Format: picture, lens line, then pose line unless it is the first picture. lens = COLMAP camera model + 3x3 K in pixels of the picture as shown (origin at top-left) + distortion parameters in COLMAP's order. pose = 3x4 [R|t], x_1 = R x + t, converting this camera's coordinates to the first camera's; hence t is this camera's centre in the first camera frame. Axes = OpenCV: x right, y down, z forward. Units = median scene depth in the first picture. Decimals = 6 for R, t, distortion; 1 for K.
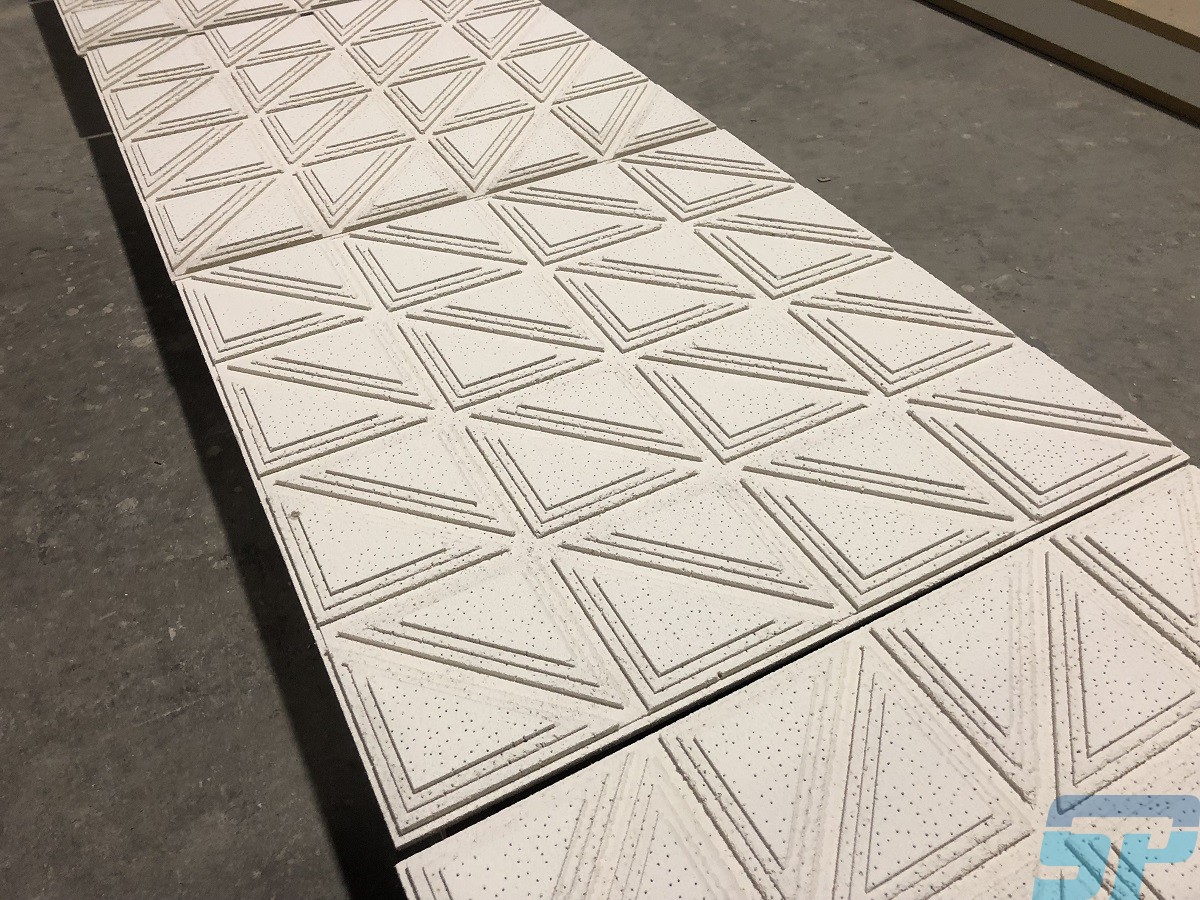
lens RADIAL K [[992.5, 0, 602.1], [0, 992.5, 429.6], [0, 0, 1]] dist [-0.003050, 0.053886]
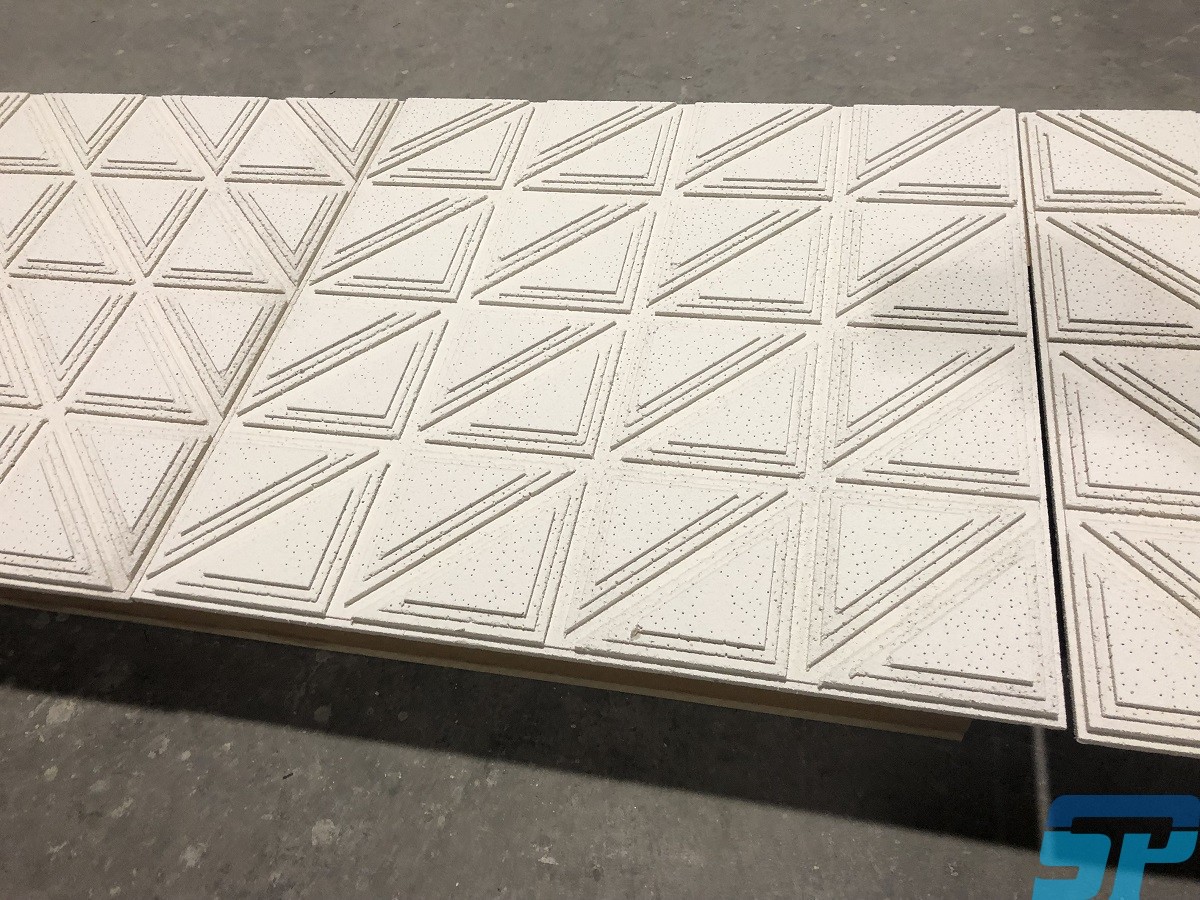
lens RADIAL K [[984.8, 0, 599.6], [0, 984.8, 431.5], [0, 0, 1]] dist [-0.005526, 0.049902]
pose [[0.638421, -0.628804, 0.443875, -0.466730], [0.588833, 0.770401, 0.244455, -0.224604], [-0.495676, 0.105303, 0.862100, 0.172403]]
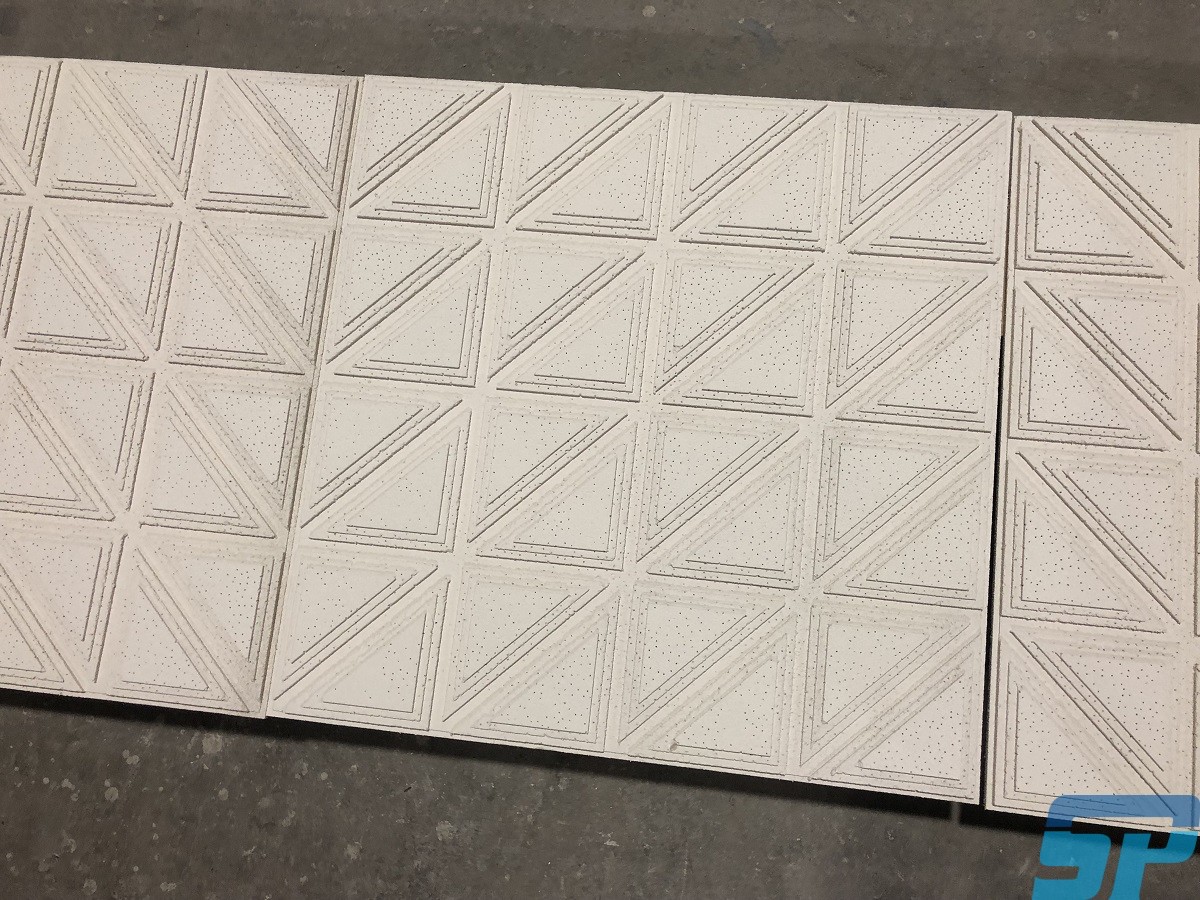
lens RADIAL K [[992.5, 0, 602.1], [0, 992.5, 429.6], [0, 0, 1]] dist [-0.003050, 0.053886]
pose [[0.563972, -0.817608, 0.115988, -0.139840], [0.606627, 0.505485, 0.613587, -0.688750], [-0.560304, -0.275684, 0.781062, 0.162357]]
